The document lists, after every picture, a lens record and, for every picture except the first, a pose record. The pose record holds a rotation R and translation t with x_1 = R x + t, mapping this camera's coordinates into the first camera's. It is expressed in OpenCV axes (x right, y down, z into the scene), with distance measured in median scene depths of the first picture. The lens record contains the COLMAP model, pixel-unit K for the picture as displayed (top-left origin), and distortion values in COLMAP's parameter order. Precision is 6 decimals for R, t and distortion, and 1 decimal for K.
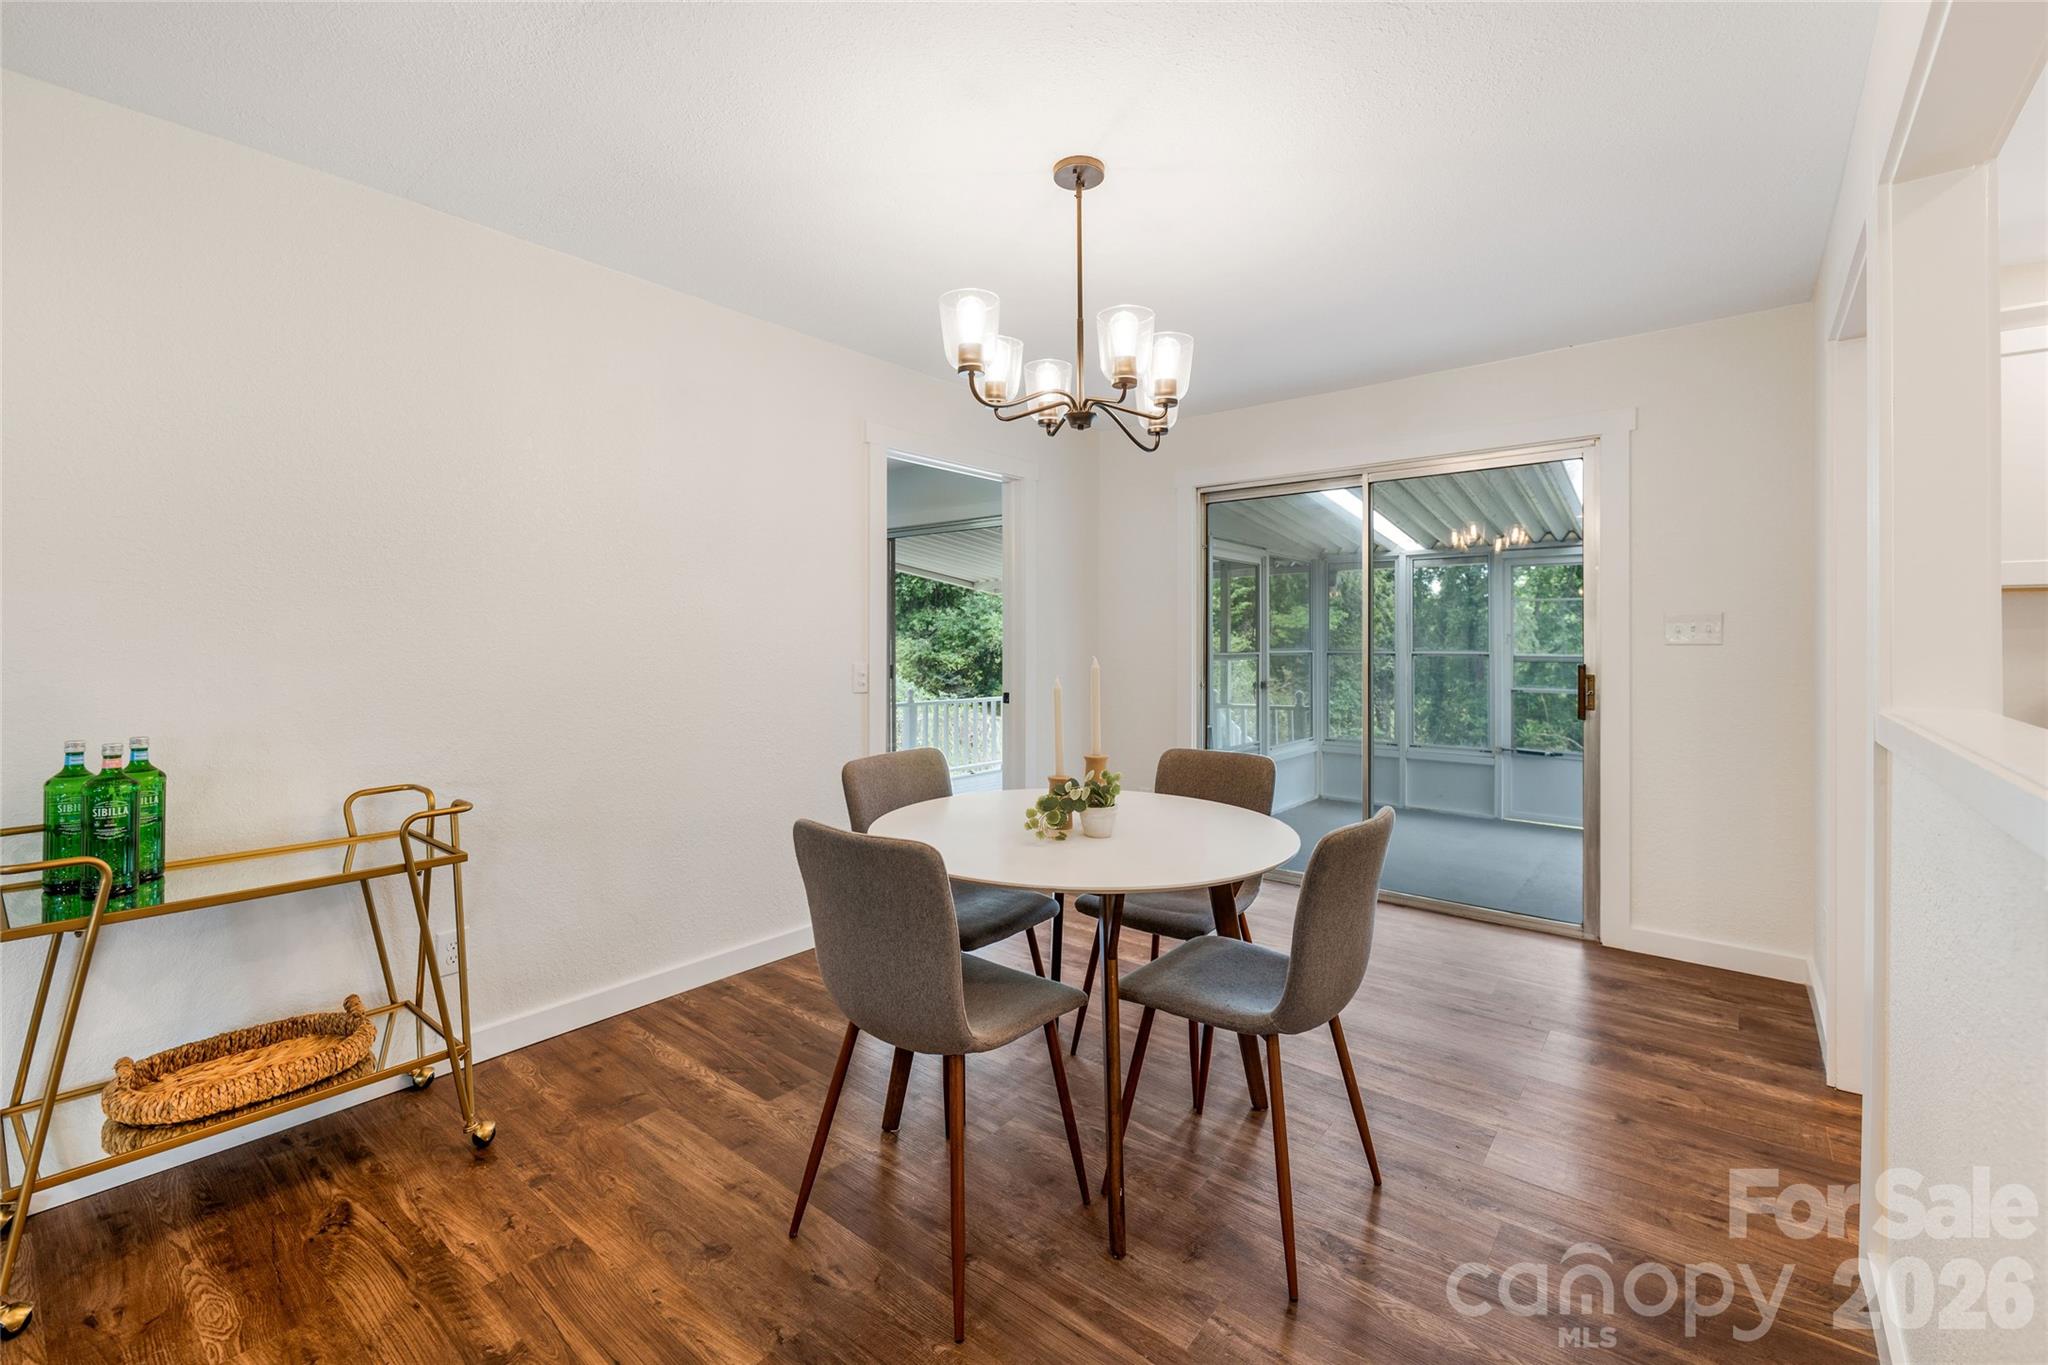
lens RADIAL K [[857.2, 0, 1033.8], [0, 857.2, 643.7], [0, 0, 1]] dist [0.018137, -0.007689]
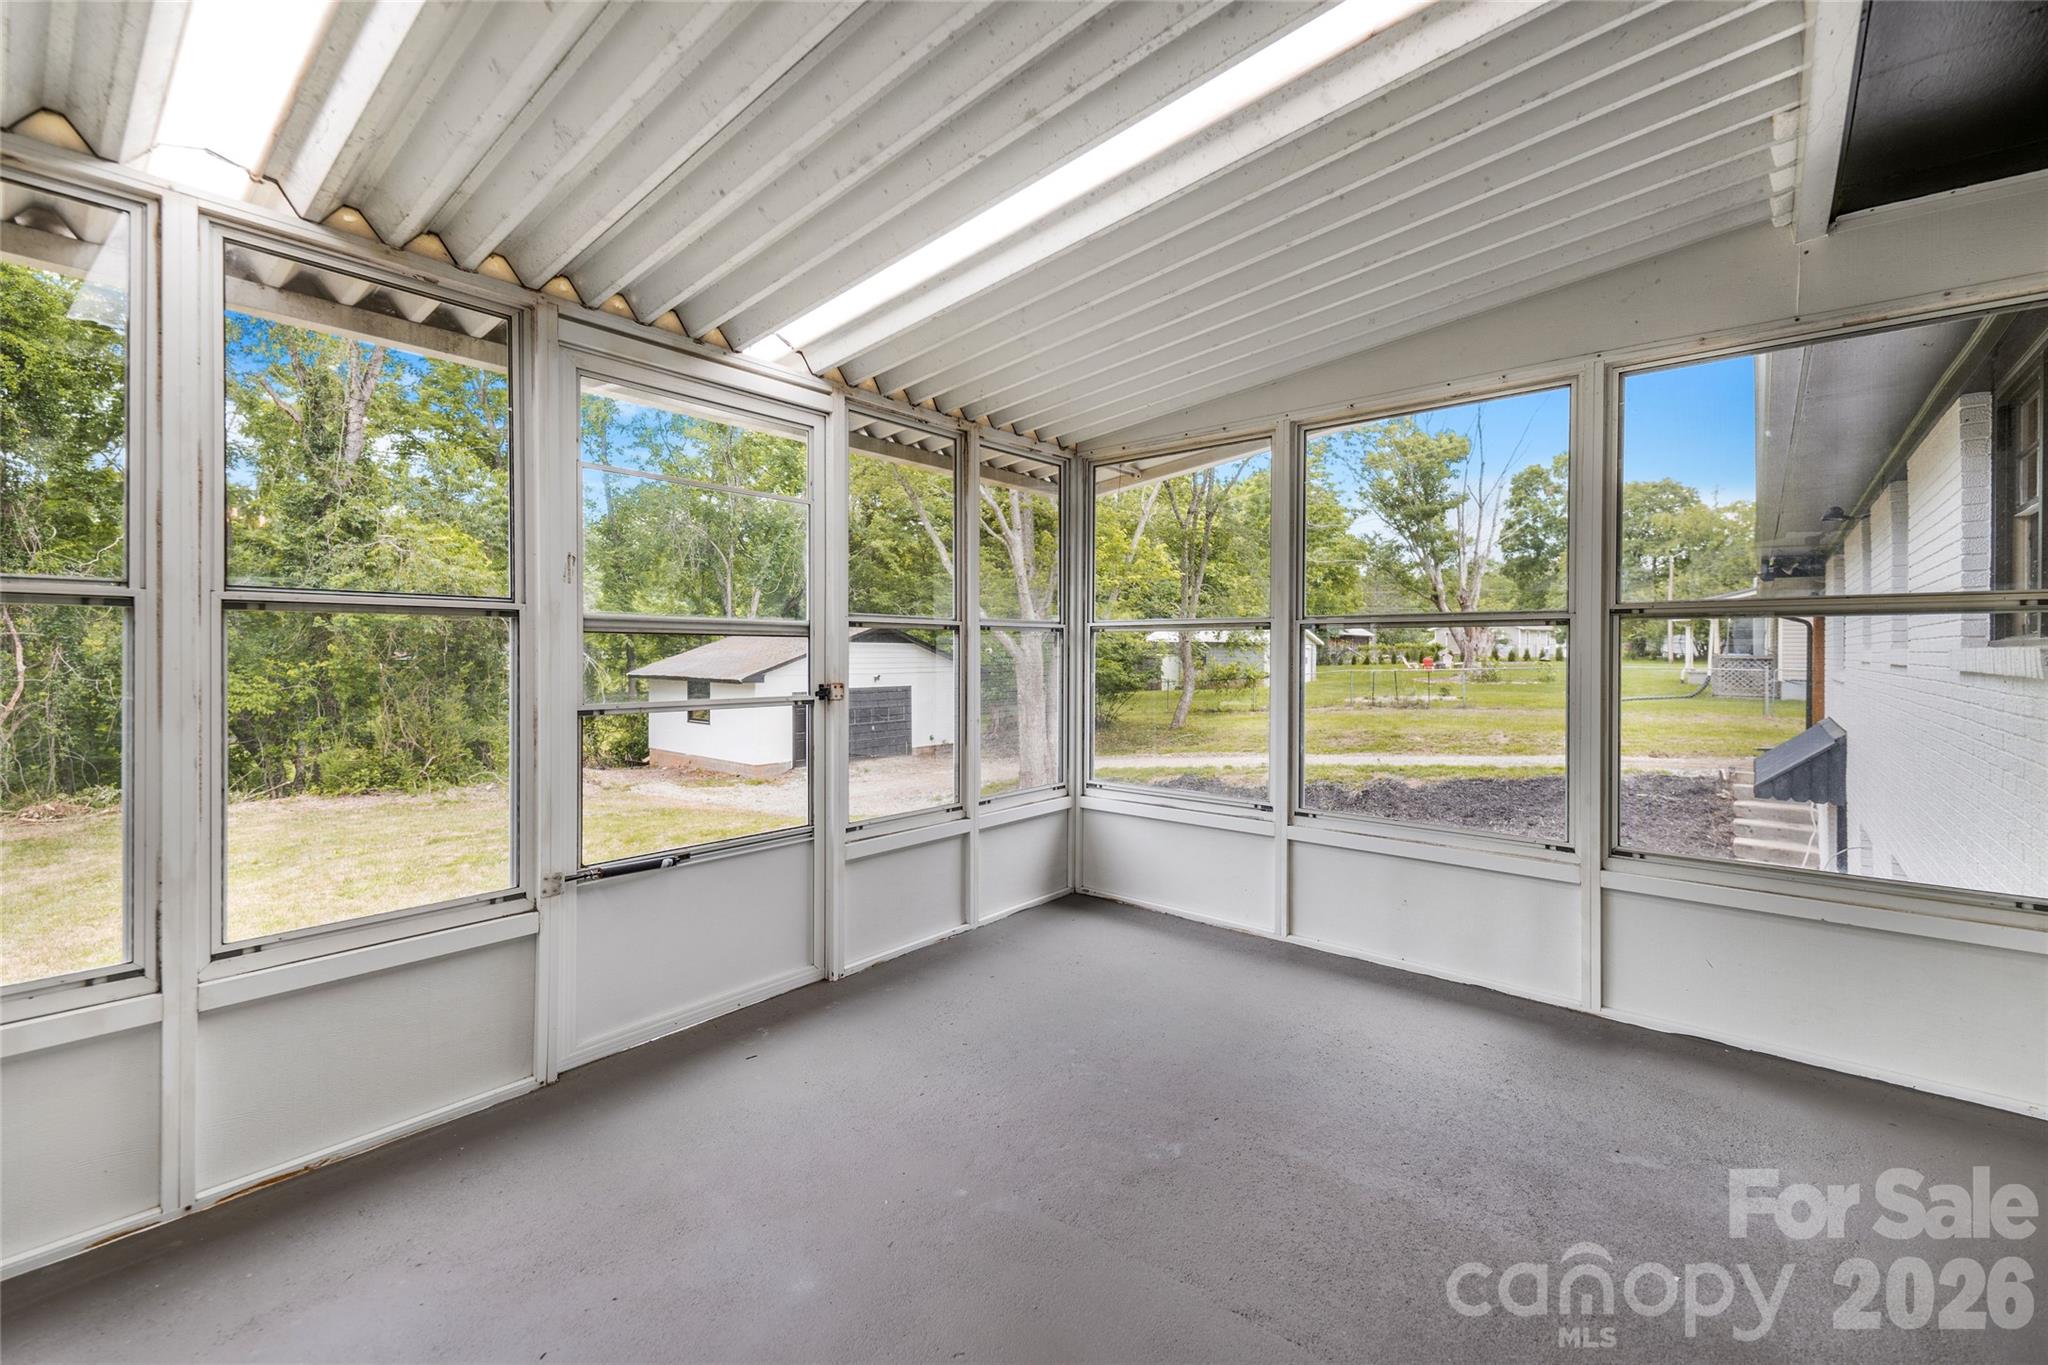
lens RADIAL K [[857.2, 0, 1033.8], [0, 857.2, 643.7], [0, 0, 1]] dist [0.018137, -0.007689]
pose [[0.018418, 0.009614, 0.999784, 0.176090], [-0.000517, 0.999954, -0.009606, 0.026666], [-0.999830, -0.000340, 0.018422, 0.725927]]
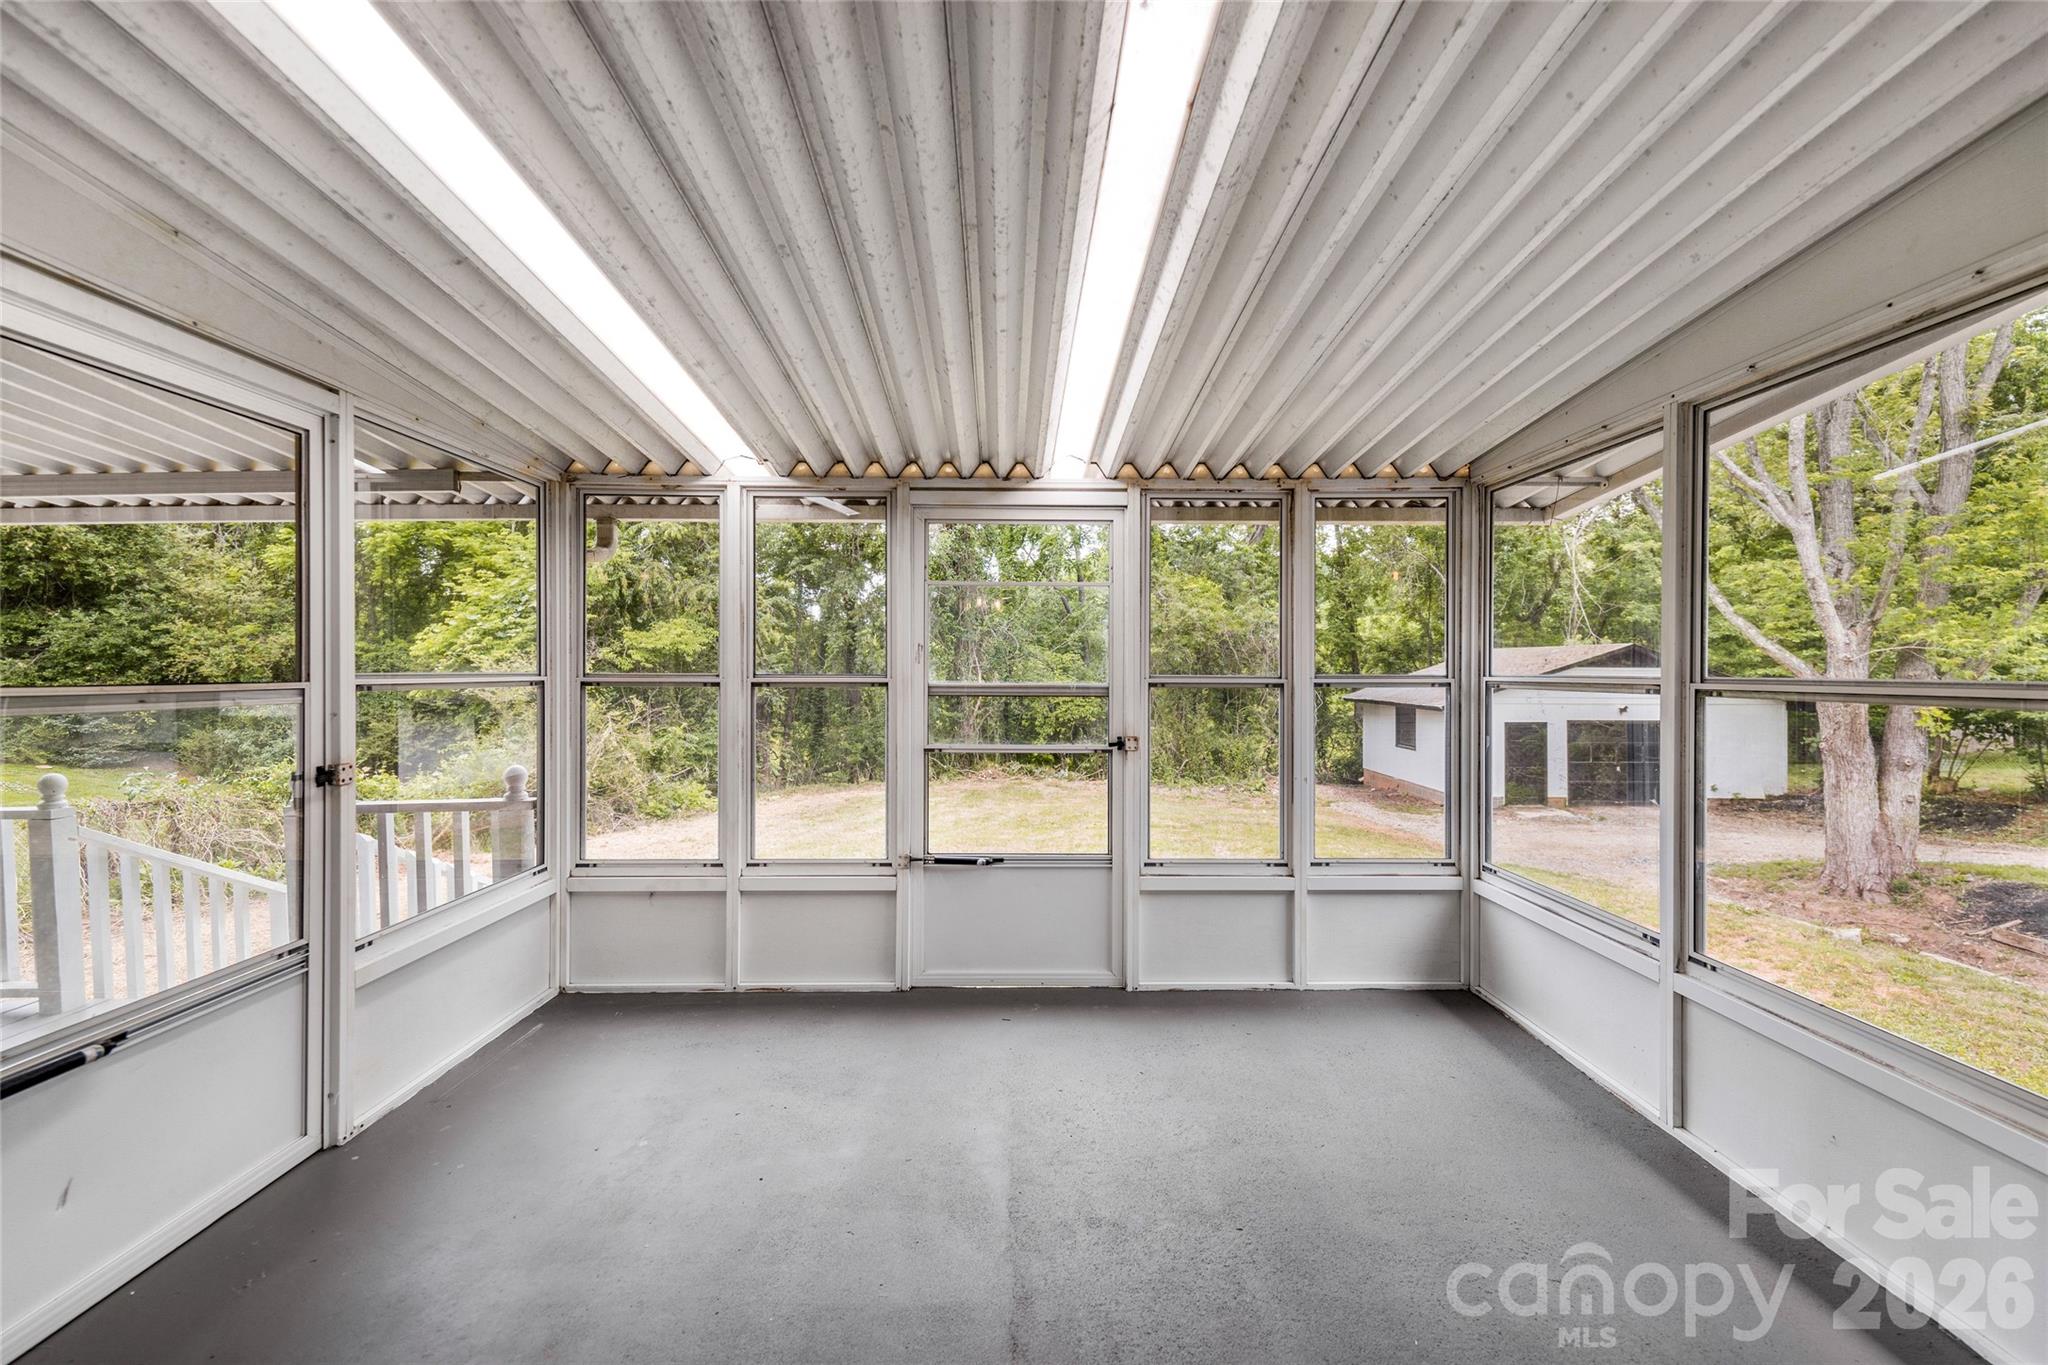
lens RADIAL K [[840.1, 0, 1025.5], [0, 840.1, 657.8], [0, 0, 1]] dist [0.013398, 0.000285]
pose [[0.778788, 0.010331, 0.627202, 0.245205], [-0.001507, 0.999892, -0.014599, 0.004265], [-0.627286, 0.010425, 0.778719, 0.494772]]
